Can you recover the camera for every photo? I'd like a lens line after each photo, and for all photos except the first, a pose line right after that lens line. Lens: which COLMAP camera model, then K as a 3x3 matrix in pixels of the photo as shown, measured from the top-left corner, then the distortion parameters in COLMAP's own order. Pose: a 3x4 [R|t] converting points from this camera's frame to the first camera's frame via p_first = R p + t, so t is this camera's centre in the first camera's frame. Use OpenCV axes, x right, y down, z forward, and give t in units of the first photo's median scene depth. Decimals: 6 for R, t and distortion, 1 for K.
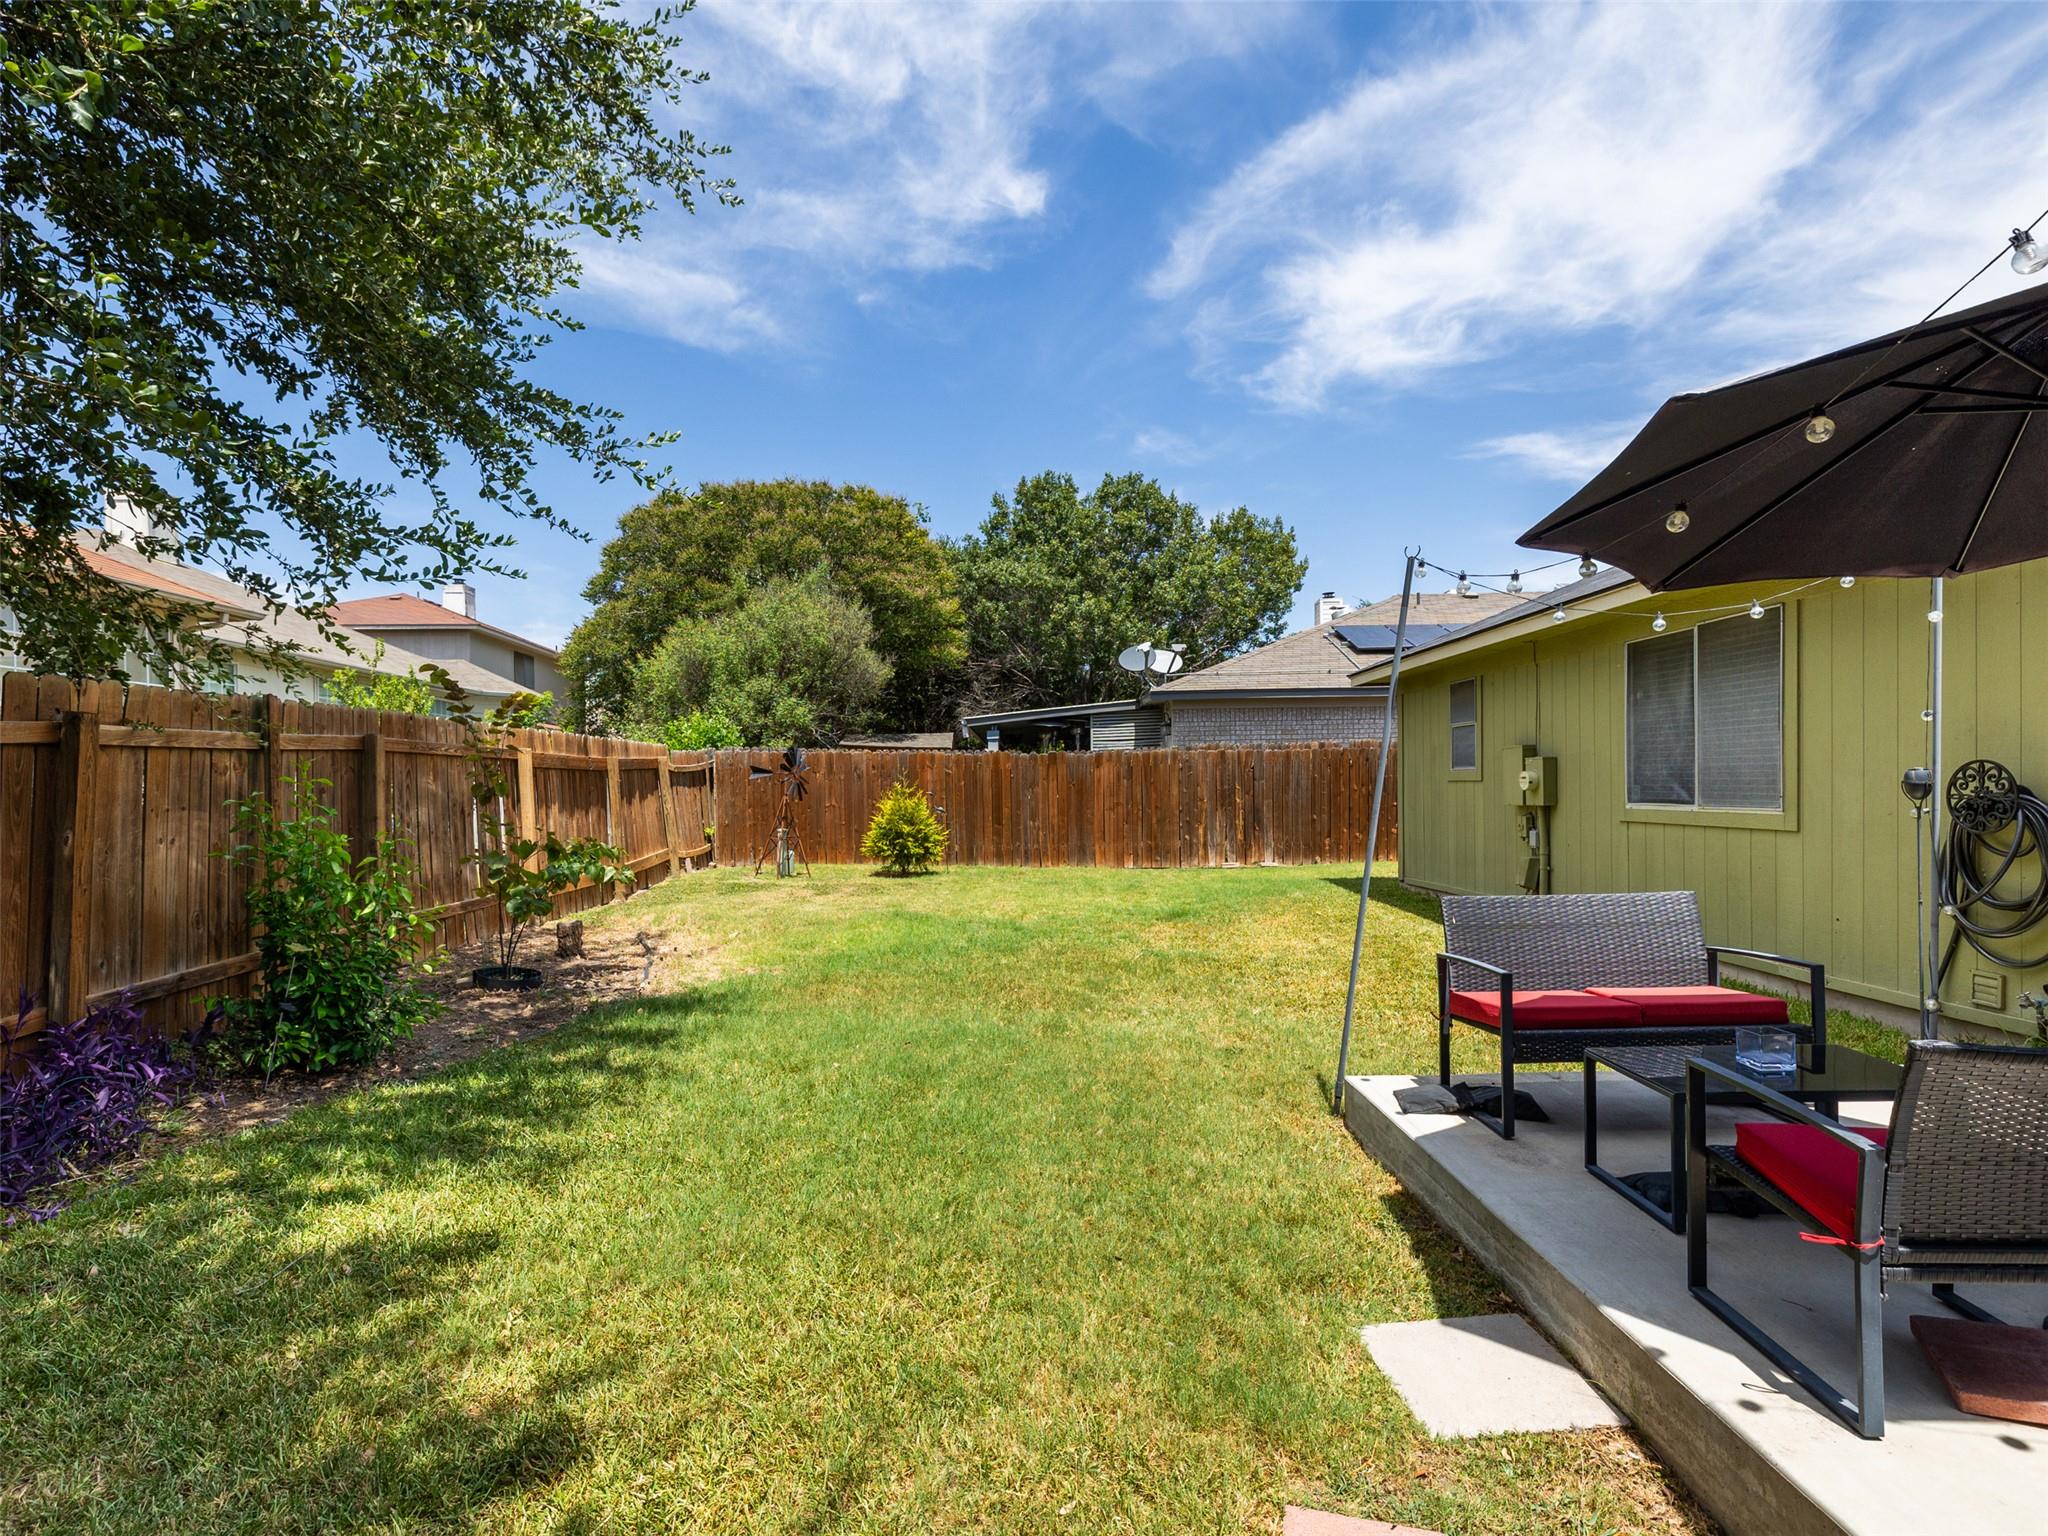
lens RADIAL K [[1007.9, 0, 985.6], [0, 1007.9, 800.2], [0, 0, 1]] dist [0.002130, -0.000616]
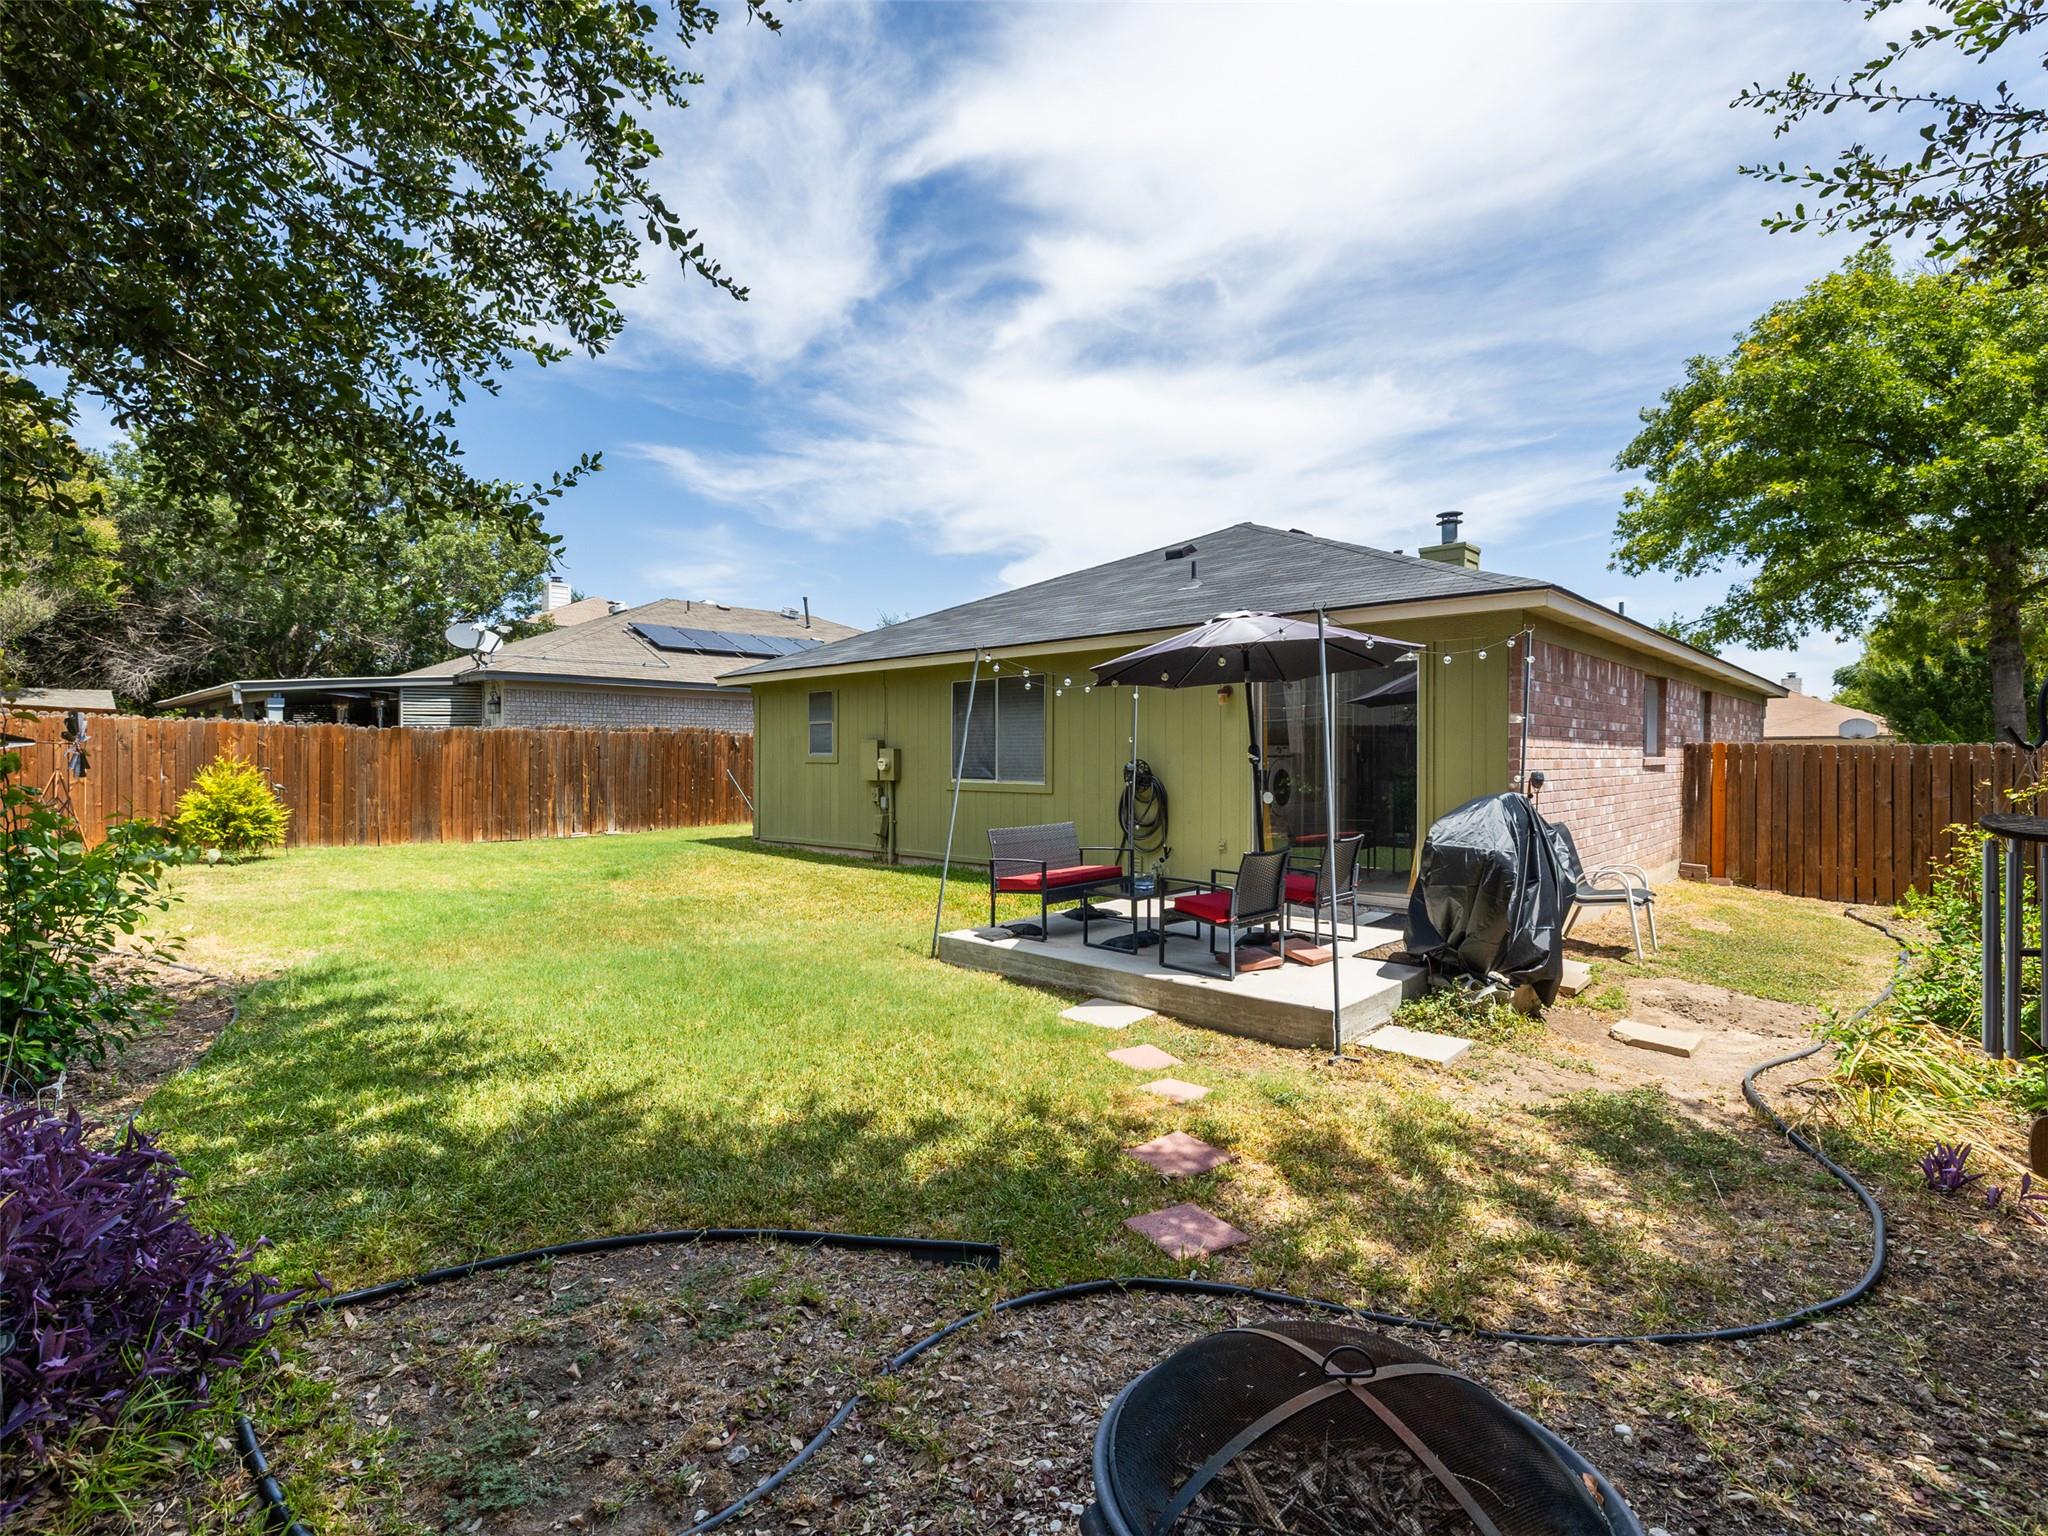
lens RADIAL K [[1007.9, 0, 978.7], [0, 1007.9, 773.0], [0, 0, 1]] dist [0.002130, -0.000616]
pose [[0.682844, -0.000125, 0.730565, -0.260959], [-0.000216, 1.000000, 0.000373, -0.003573], [-0.730565, -0.000412, 0.682843, -0.078363]]
